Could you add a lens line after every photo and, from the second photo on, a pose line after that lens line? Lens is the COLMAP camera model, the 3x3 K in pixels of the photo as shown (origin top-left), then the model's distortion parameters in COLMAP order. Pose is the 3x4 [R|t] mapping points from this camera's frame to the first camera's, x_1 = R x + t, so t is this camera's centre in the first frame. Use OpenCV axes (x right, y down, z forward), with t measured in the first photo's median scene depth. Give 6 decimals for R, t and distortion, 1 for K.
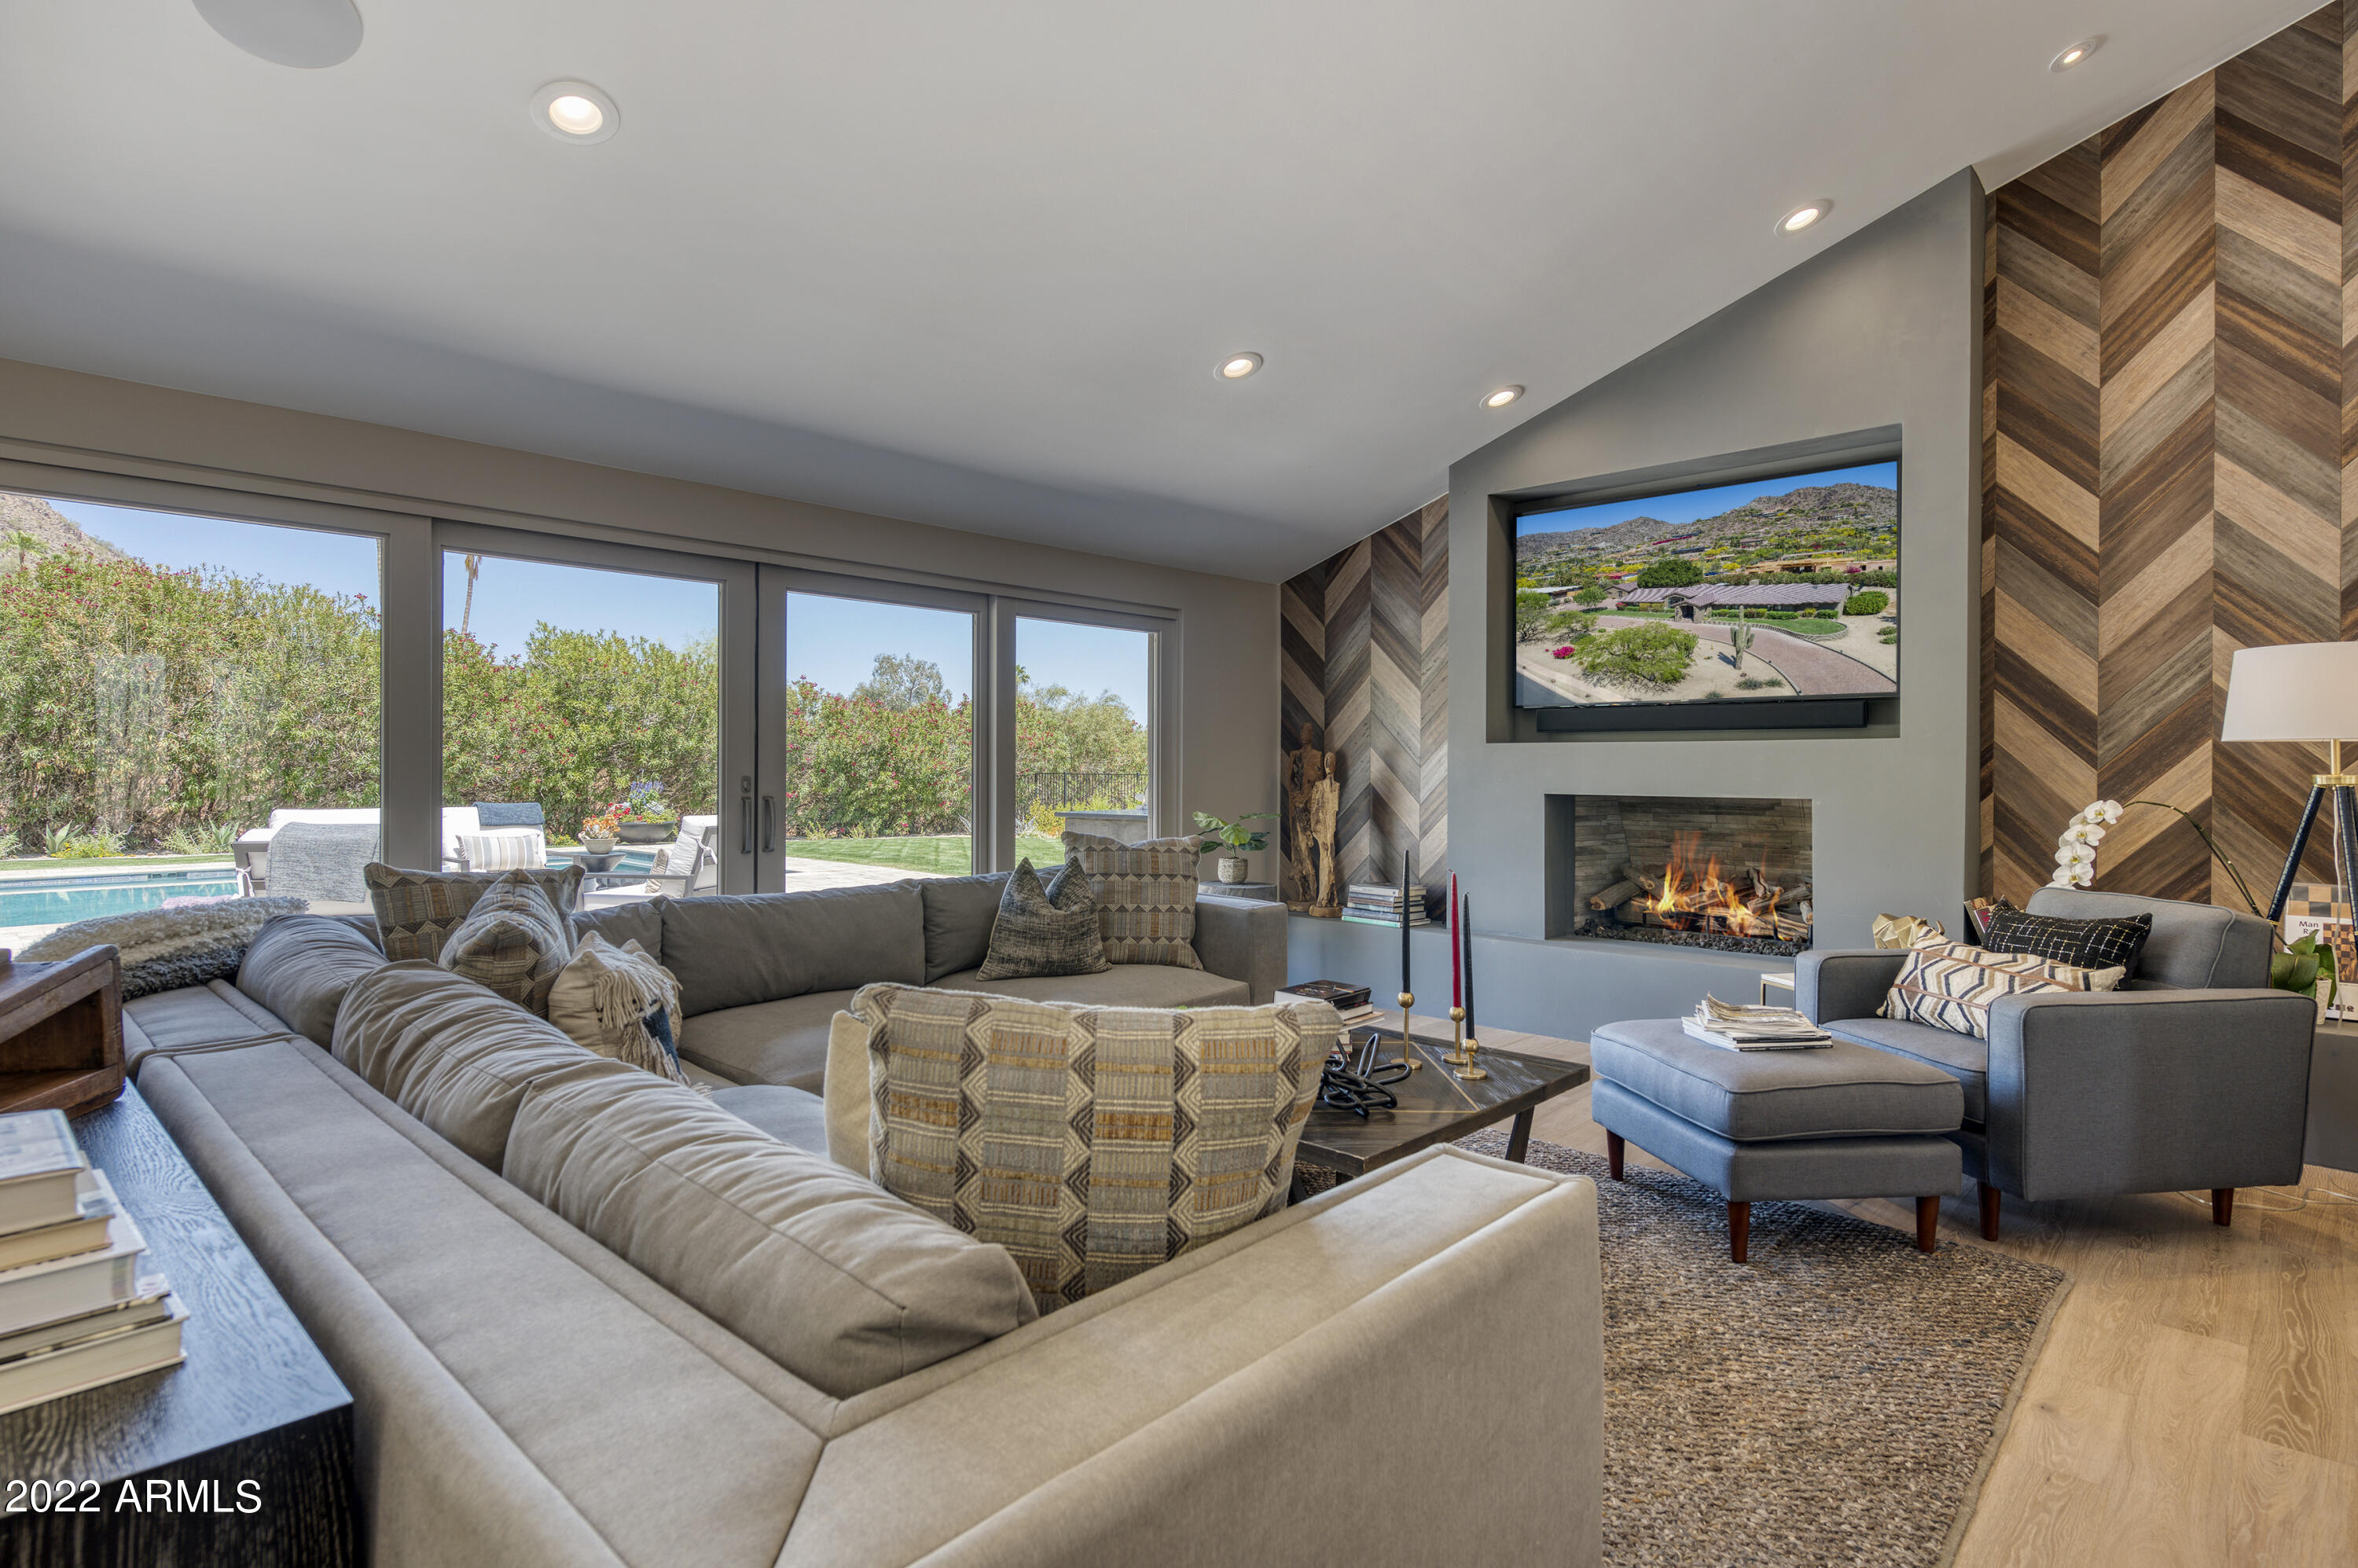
lens RADIAL K [[1182.7, 0, 1178.2], [0, 1182.7, 765.7], [0, 0, 1]] dist [0.000478, -0.000179]
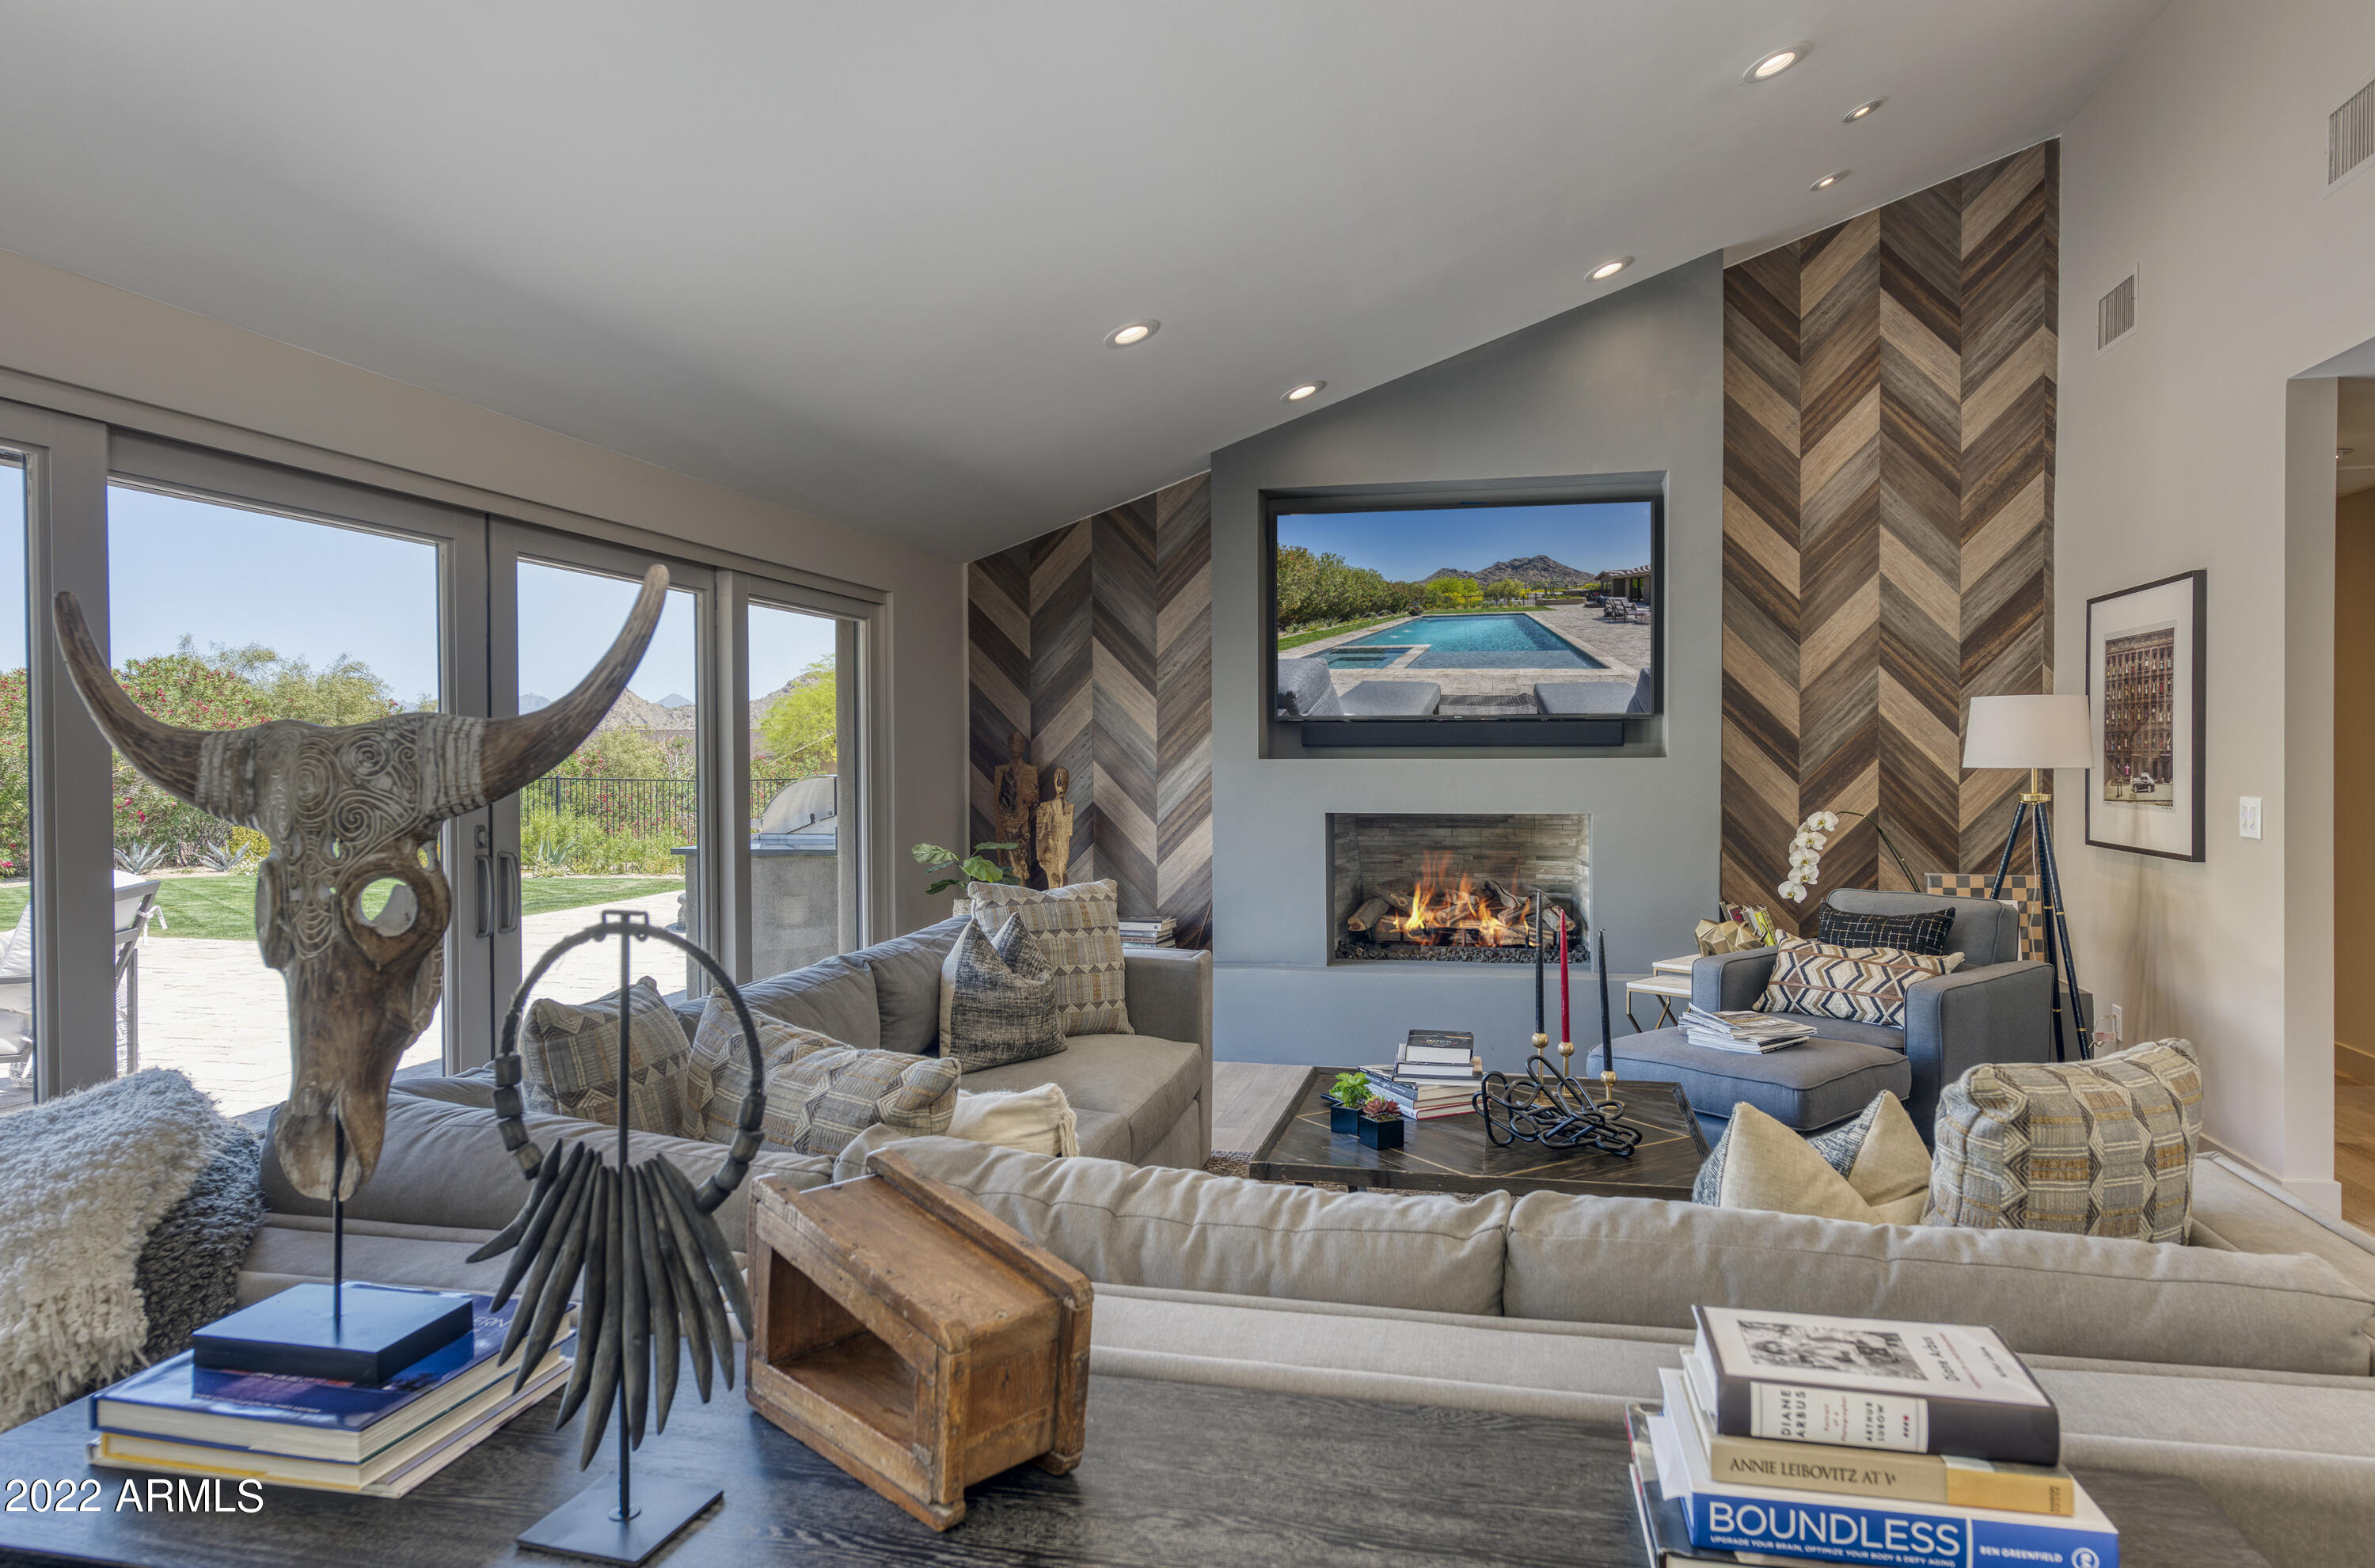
lens RADIAL K [[1452.1, 0, 1200.0], [0, 1452.1, 770.7], [0, 0, 1]] dist [0.003104, 0.003211]
pose [[0.858822, -0.012771, 0.512115, -0.476444], [0.006554, 0.999881, 0.013944, -0.034414], [-0.512232, -0.008619, 0.858804, 0.065419]]
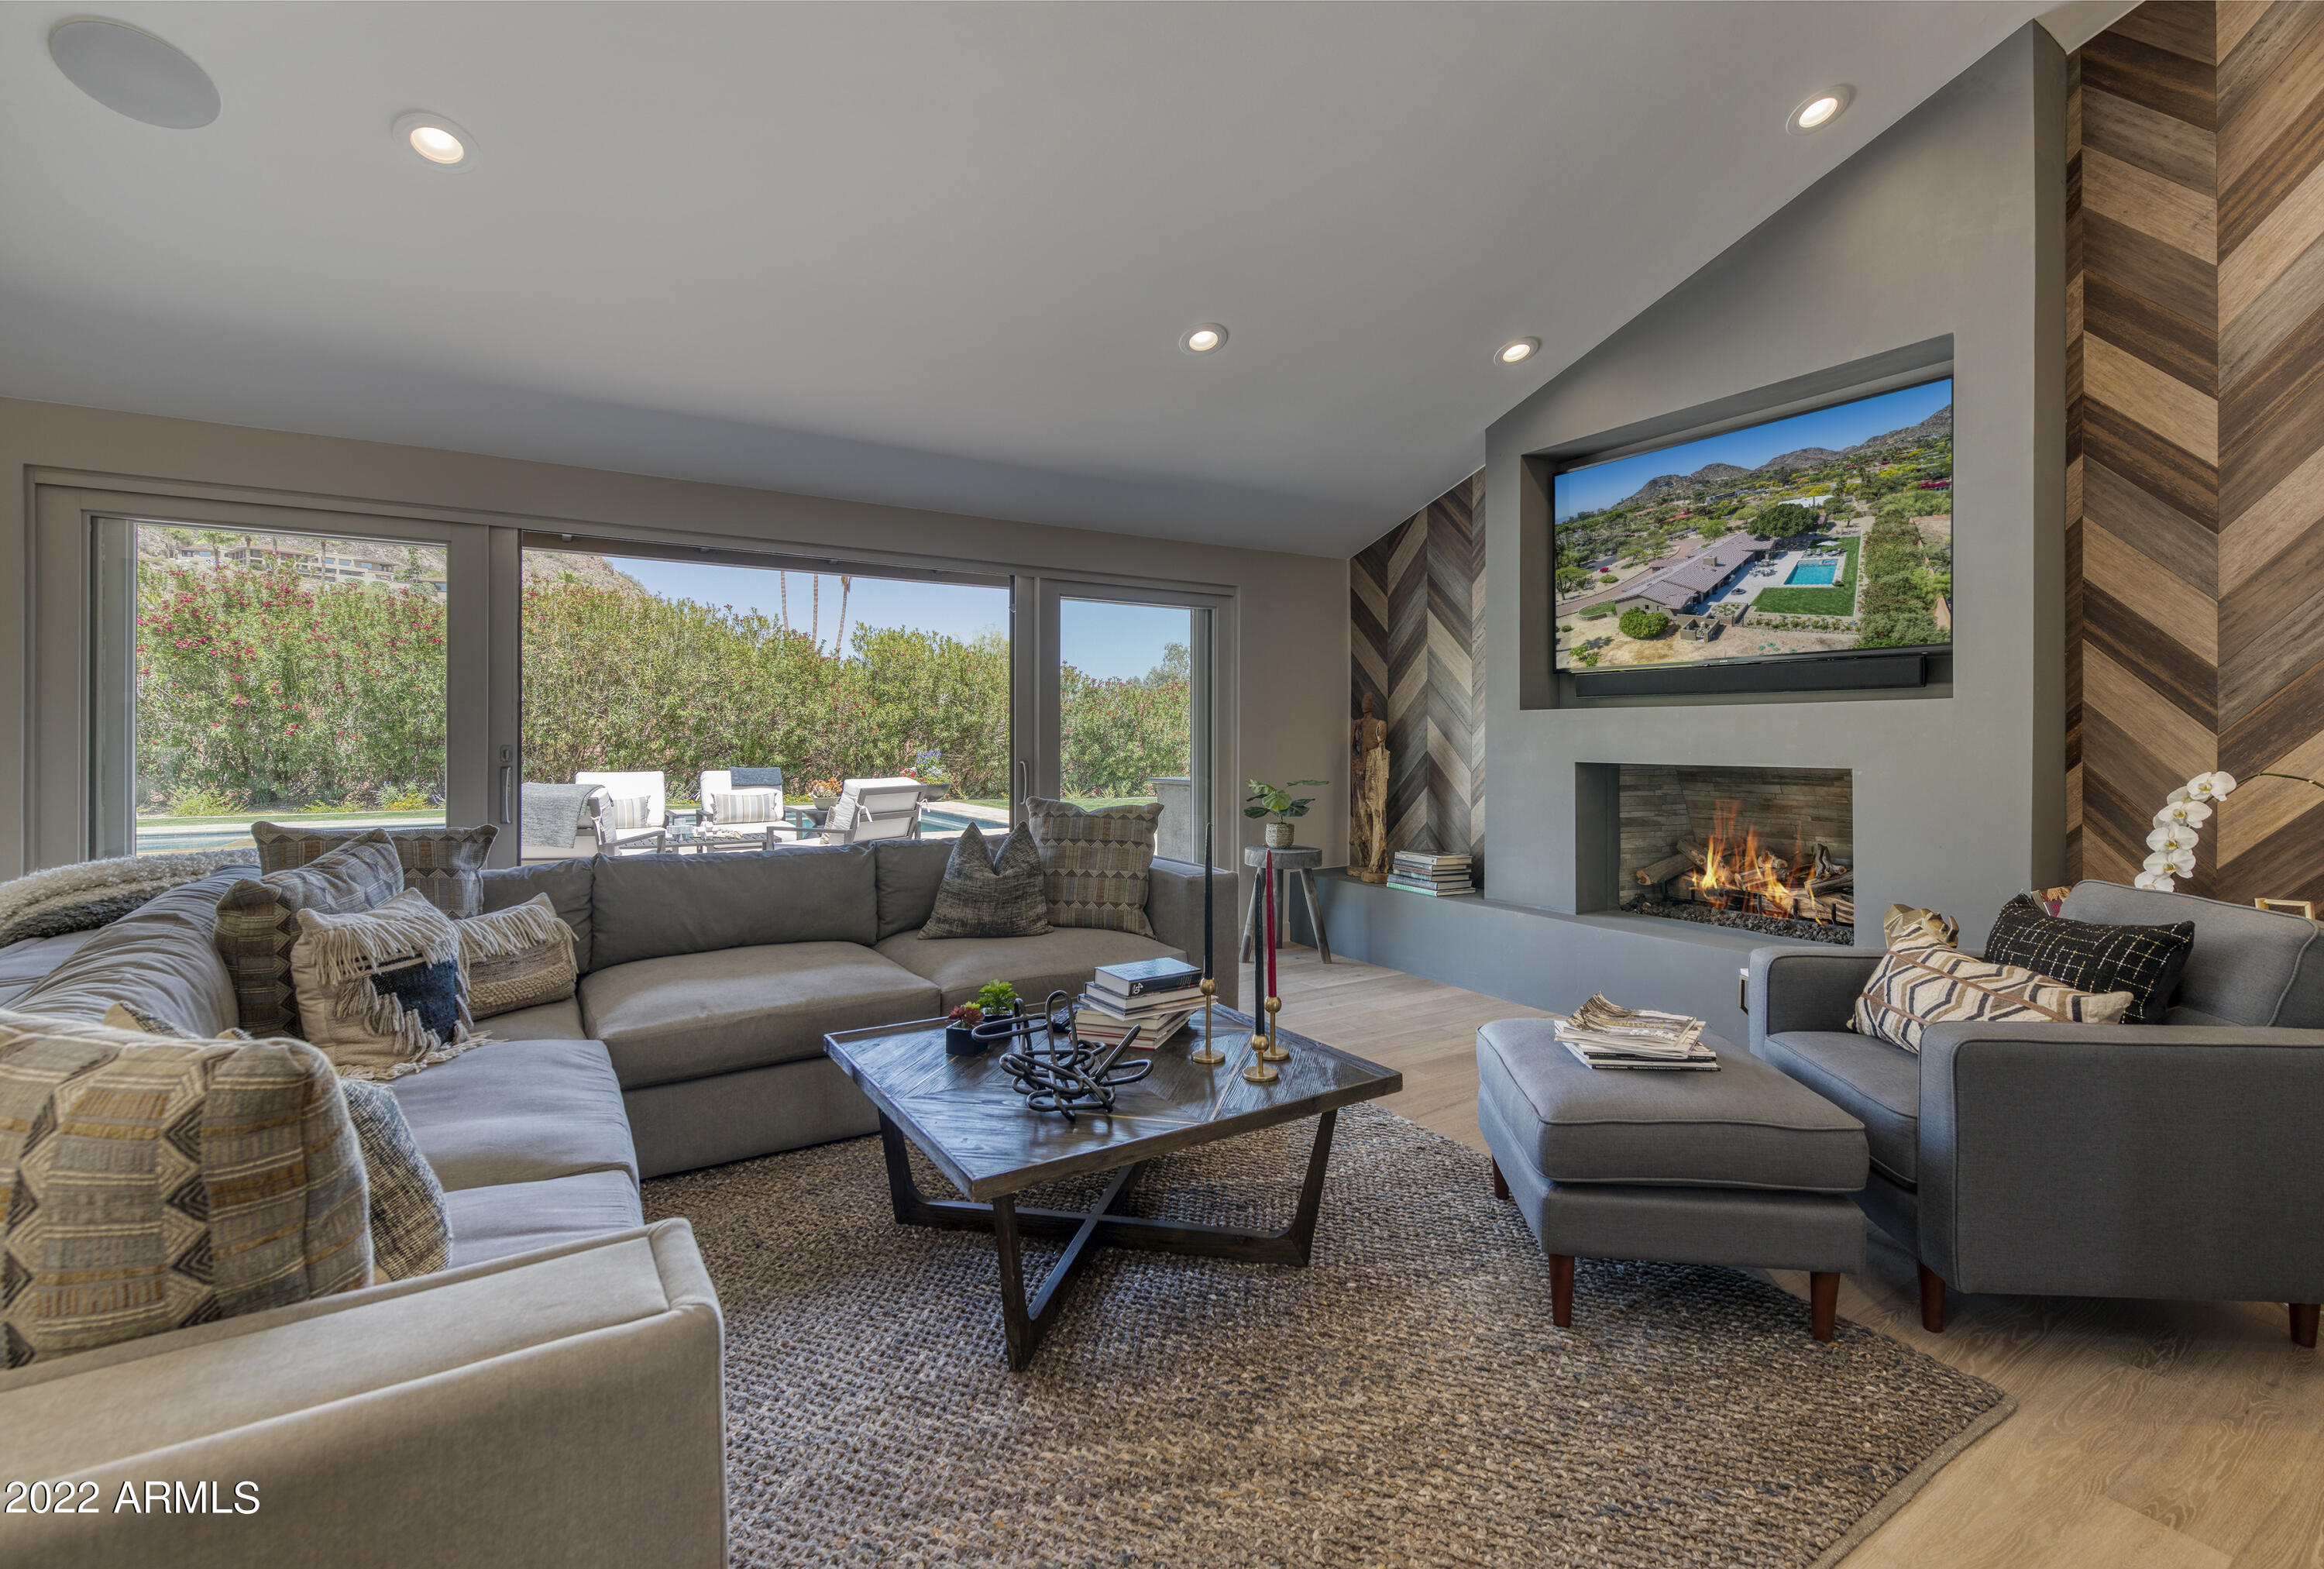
lens RADIAL K [[1022.7, 0, 1192.7], [0, 1022.7, 733.1], [0, 0, 1]] dist [0.000345, -0.002075]
pose [[0.972698, -0.004626, -0.232029, 0.256413], [0.003936, 0.999986, -0.003437, 0.002396], [0.232042, 0.002430, 0.972703, 0.155569]]
